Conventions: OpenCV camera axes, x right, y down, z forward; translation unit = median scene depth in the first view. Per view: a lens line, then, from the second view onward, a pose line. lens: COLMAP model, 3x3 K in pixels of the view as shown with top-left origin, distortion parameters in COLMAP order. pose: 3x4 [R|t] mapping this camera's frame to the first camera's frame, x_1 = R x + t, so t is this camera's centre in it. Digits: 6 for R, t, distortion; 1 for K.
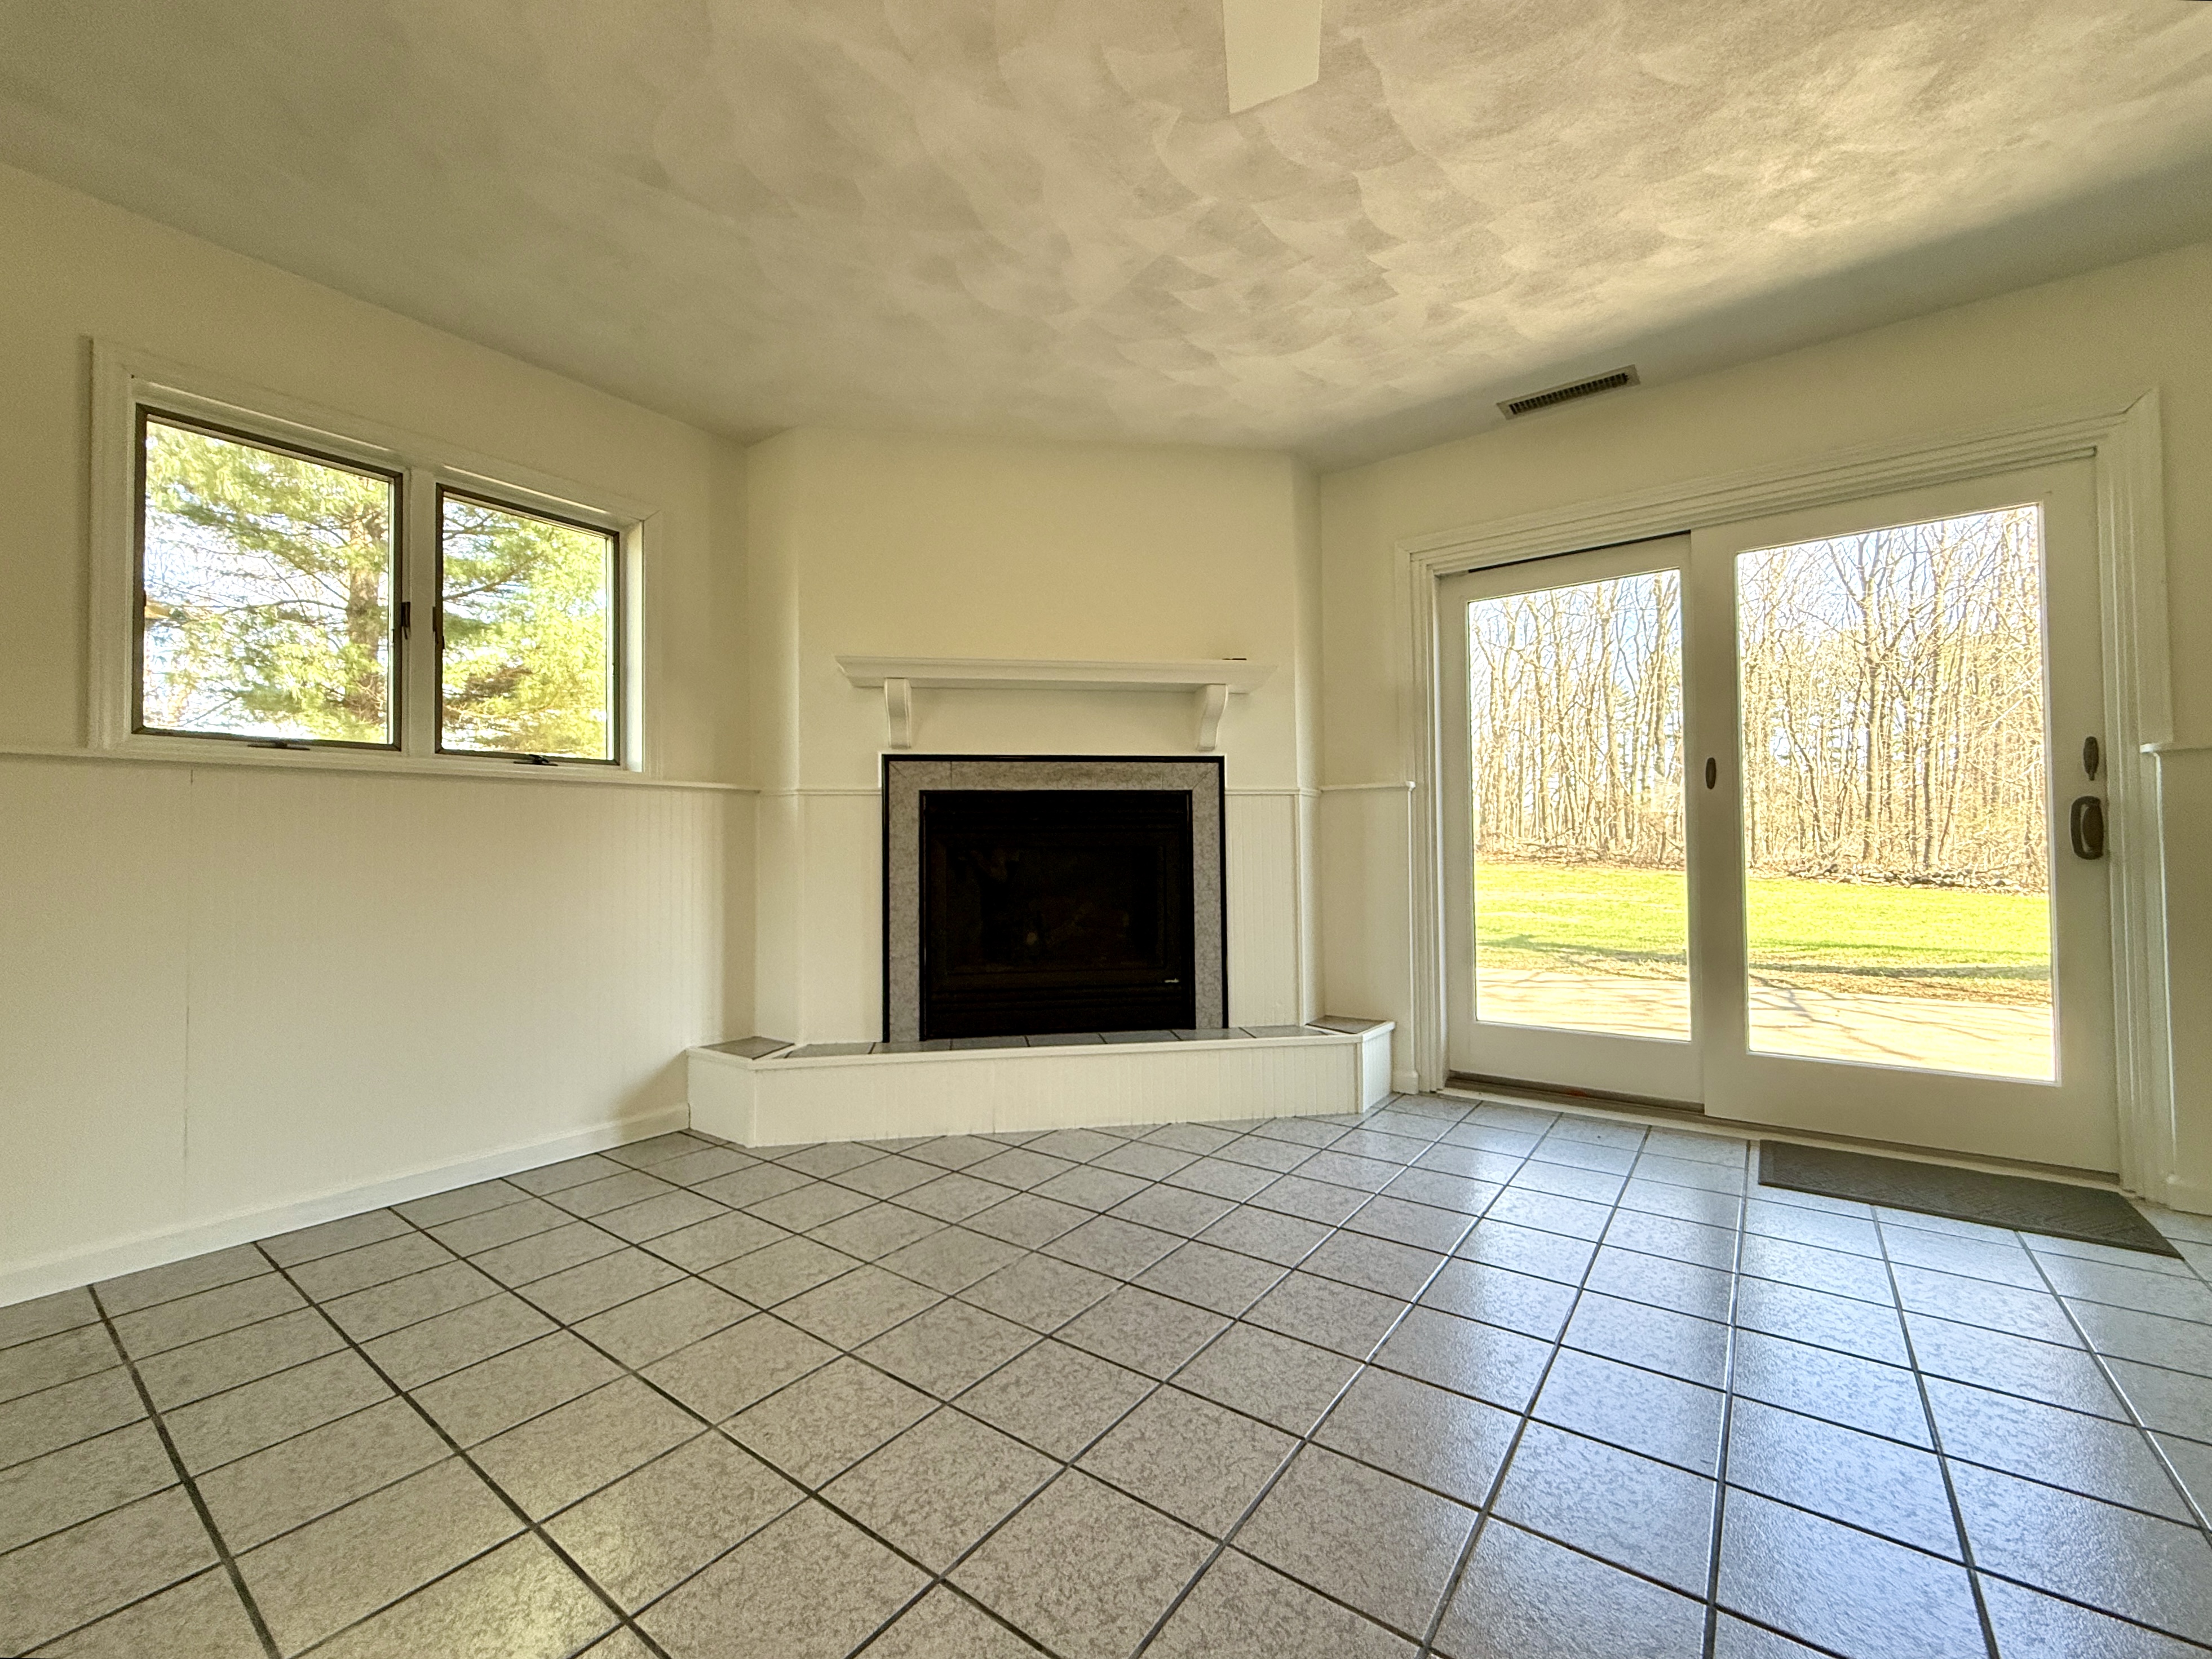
lens RADIAL K [[938.1, 0, 1126.9], [0, 938.1, 813.7], [0, 0, 1]] dist [-0.000381, -0.000535]
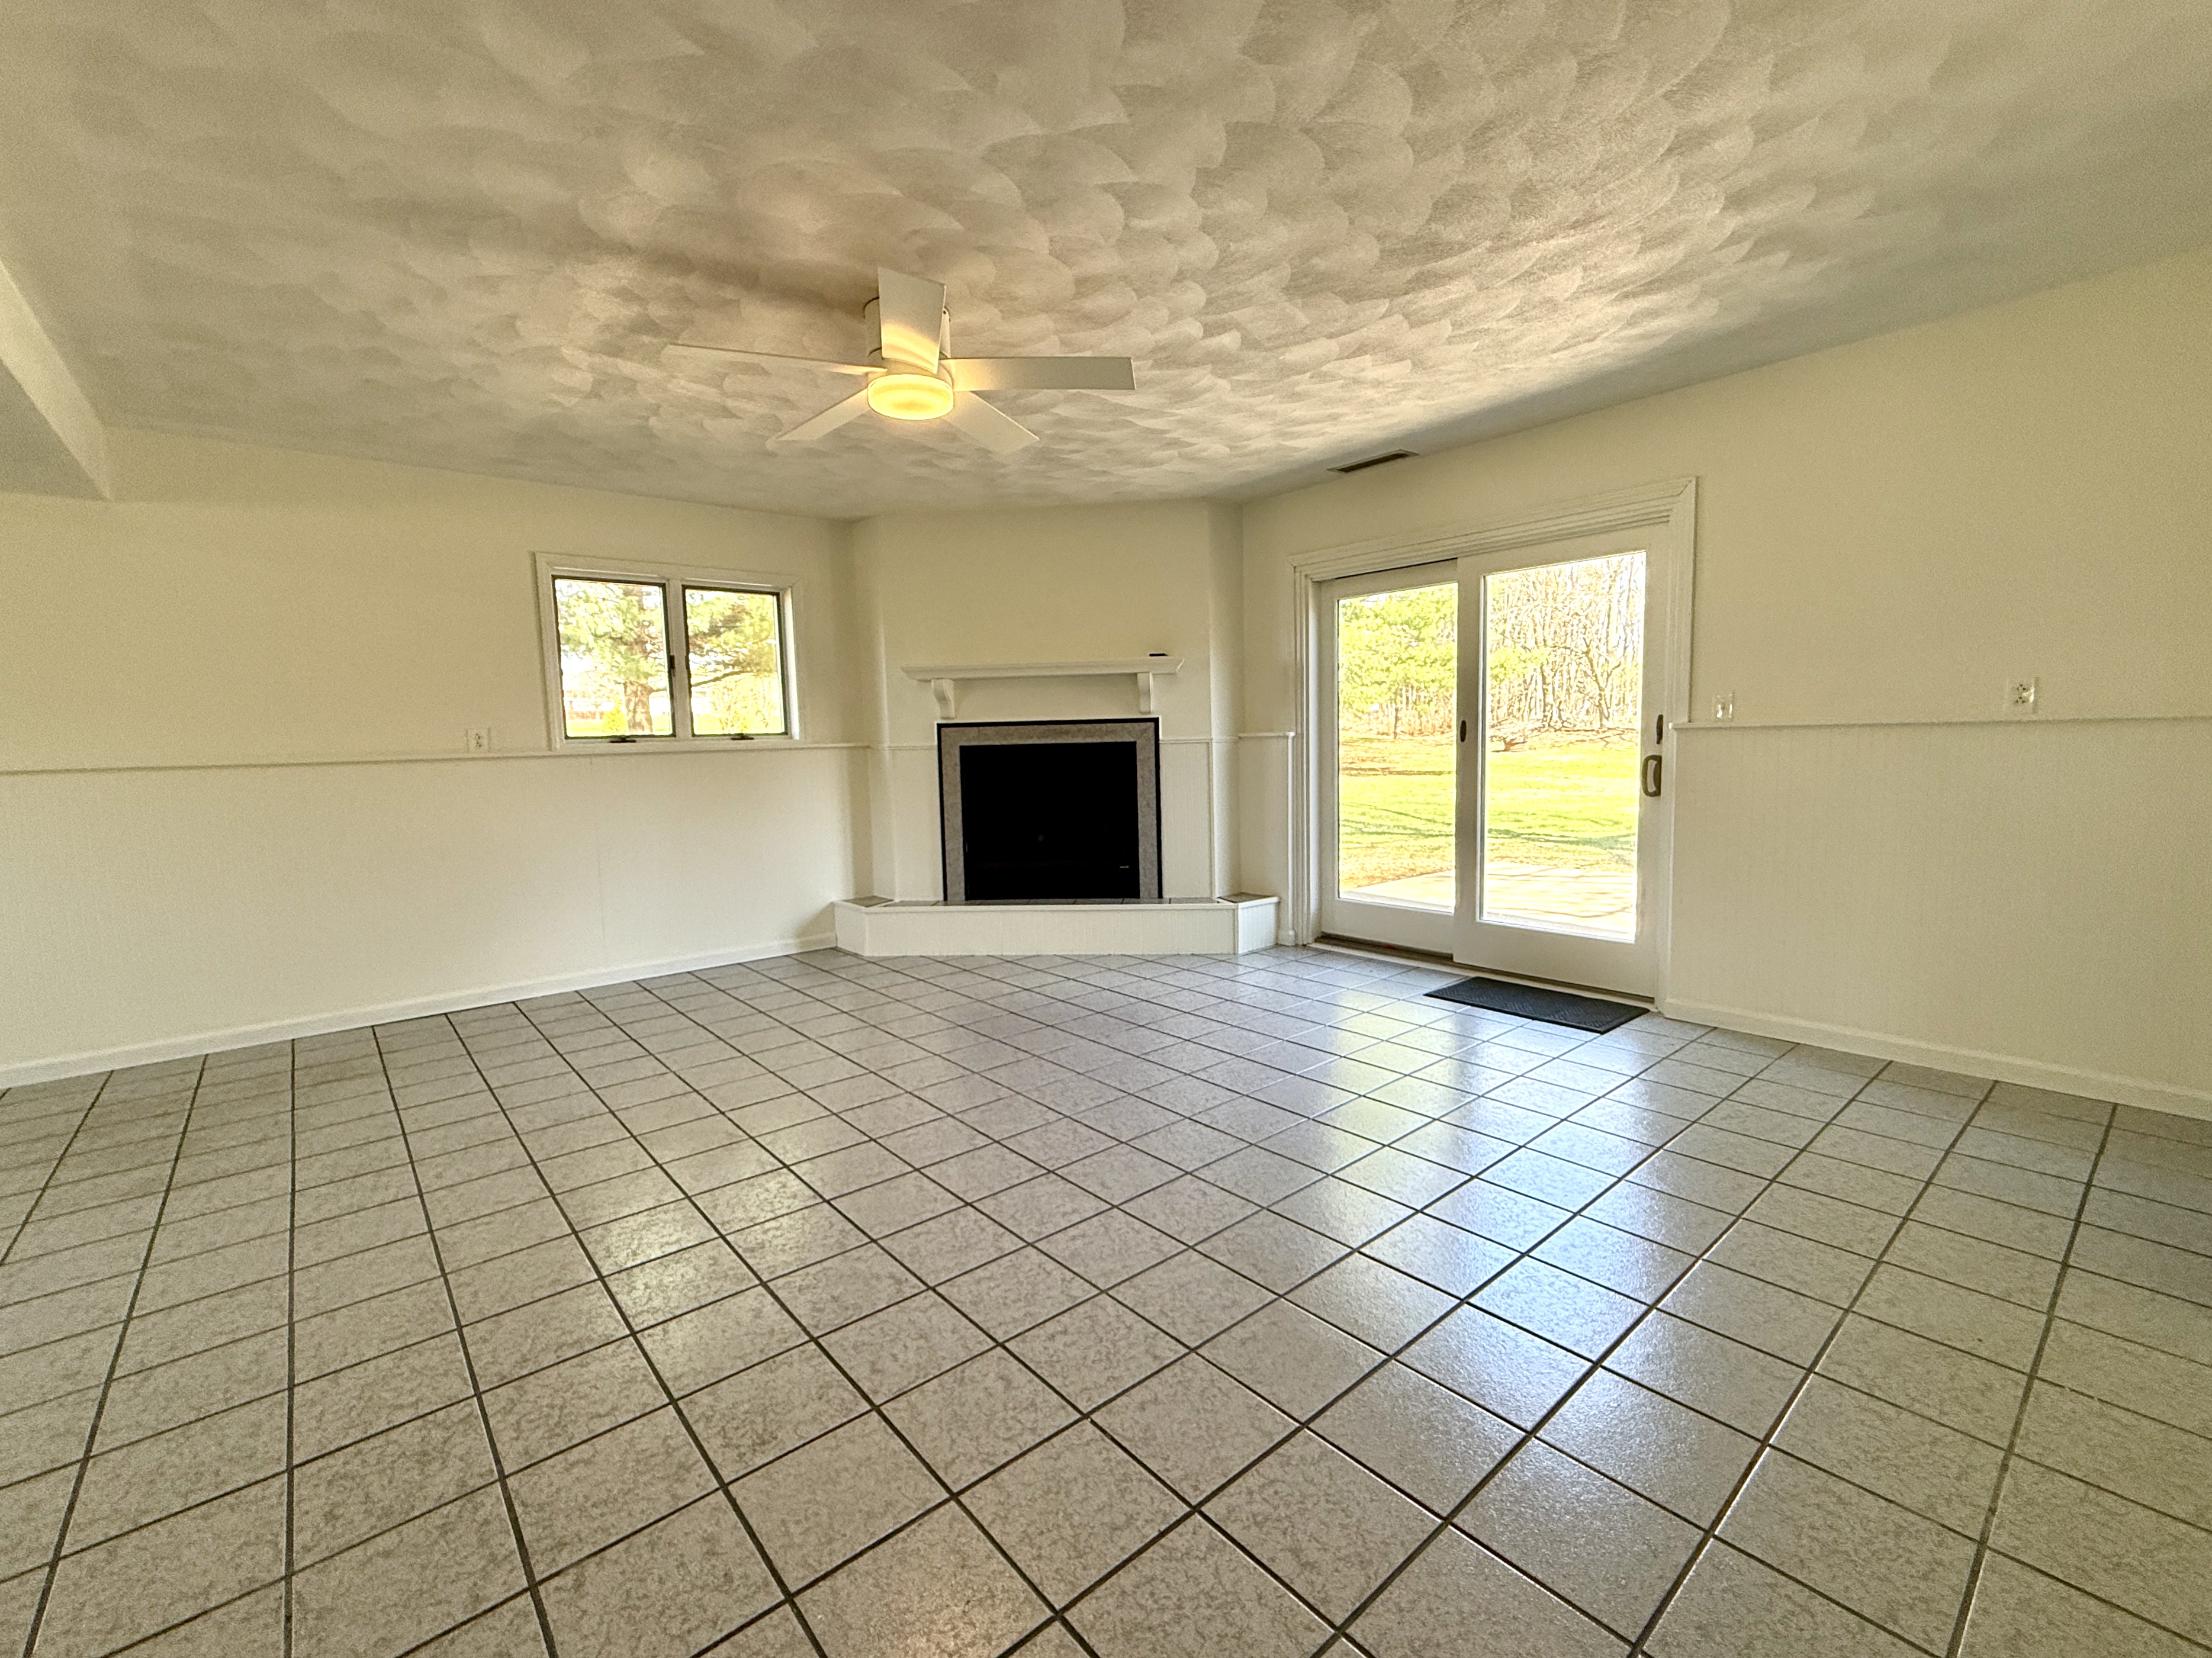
lens RADIAL K [[938.0, 0, 1094.8], [0, 938.0, 816.4], [0, 0, 1]] dist [-0.000381, -0.000535]
pose [[0.972720, 0.004512, -0.231937, 0.376366], [0.023204, 0.992904, 0.116633, -0.087761], [0.230818, -0.118833, 0.965713, -0.503936]]
